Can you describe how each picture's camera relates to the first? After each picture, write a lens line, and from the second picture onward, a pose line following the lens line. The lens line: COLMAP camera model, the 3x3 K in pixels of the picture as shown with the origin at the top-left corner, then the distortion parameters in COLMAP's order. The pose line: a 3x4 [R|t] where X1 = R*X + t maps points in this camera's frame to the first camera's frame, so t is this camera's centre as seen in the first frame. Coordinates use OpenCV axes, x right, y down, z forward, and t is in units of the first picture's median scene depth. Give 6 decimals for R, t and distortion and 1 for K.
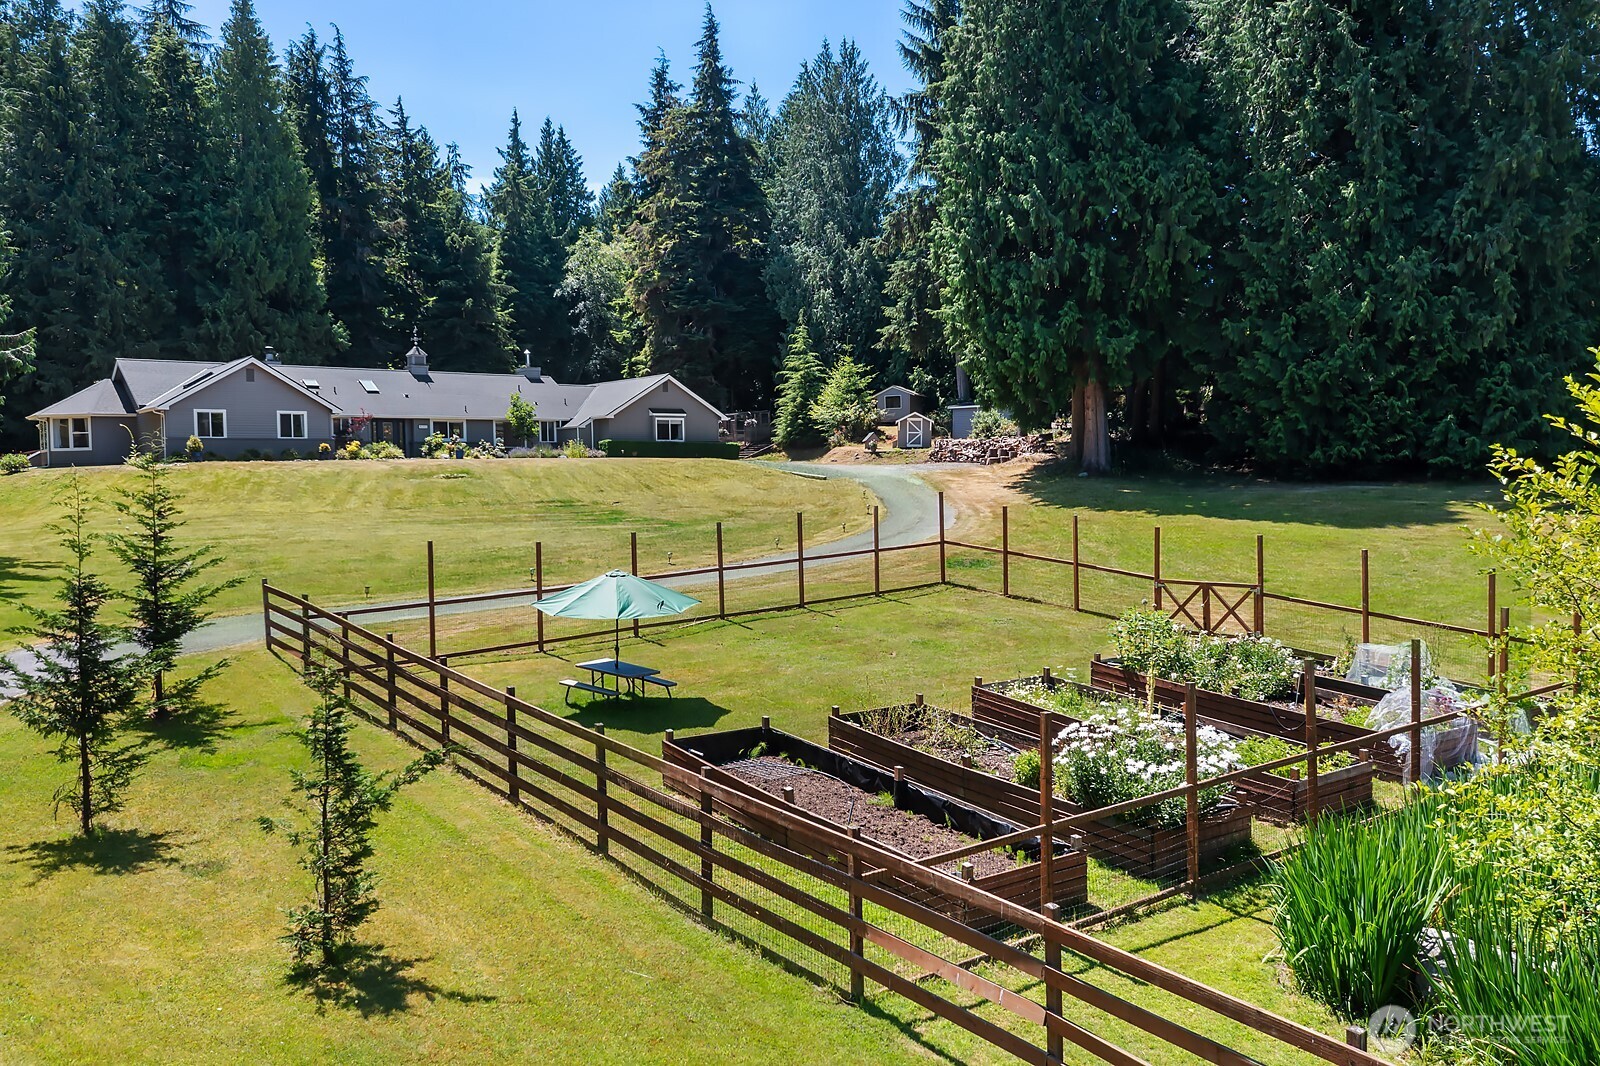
lens RADIAL K [[1258.4, 0, 800.0], [0, 1258.4, 533.0], [0, 0, 1]] dist [-0.004400, -0.000693]
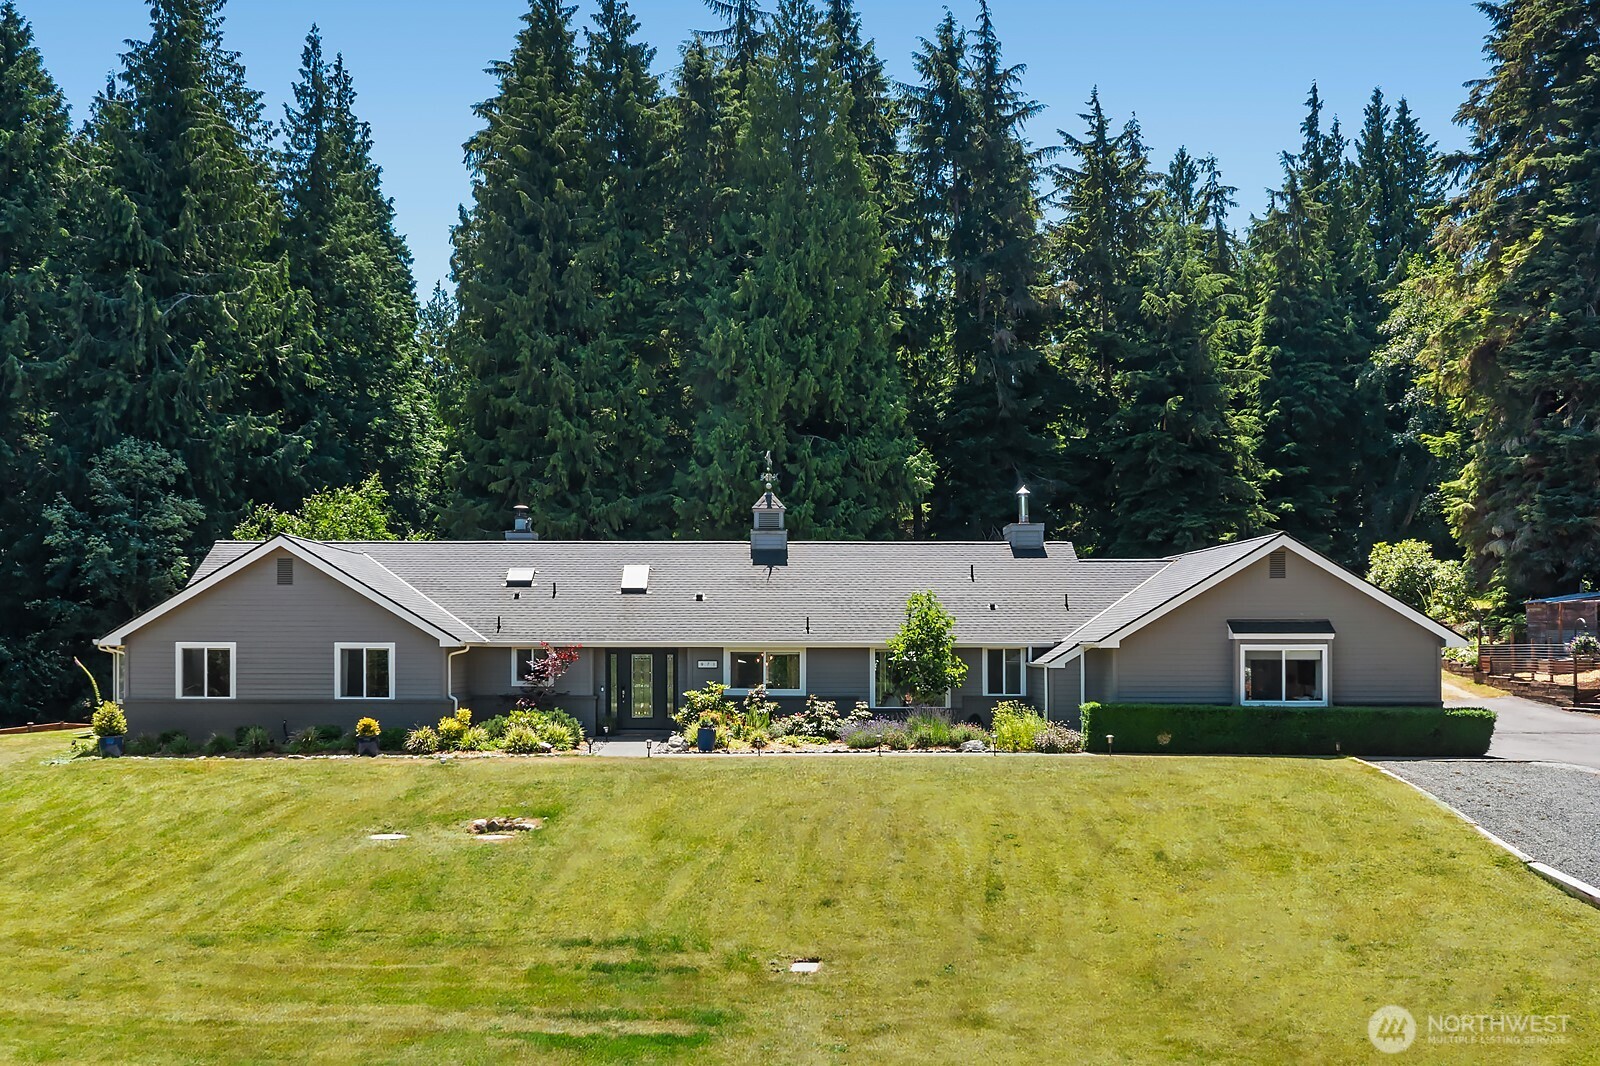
lens RADIAL K [[1567.3, 0, 800.0], [0, 1567.3, 533.0], [0, 0, 1]] dist [0.020244, 0.015471]
pose [[0.782869, -0.029392, -0.621492, 0.077354], [-0.040568, 0.994347, -0.098128, -0.068456], [0.620863, 0.102034, 0.777251, 0.501424]]
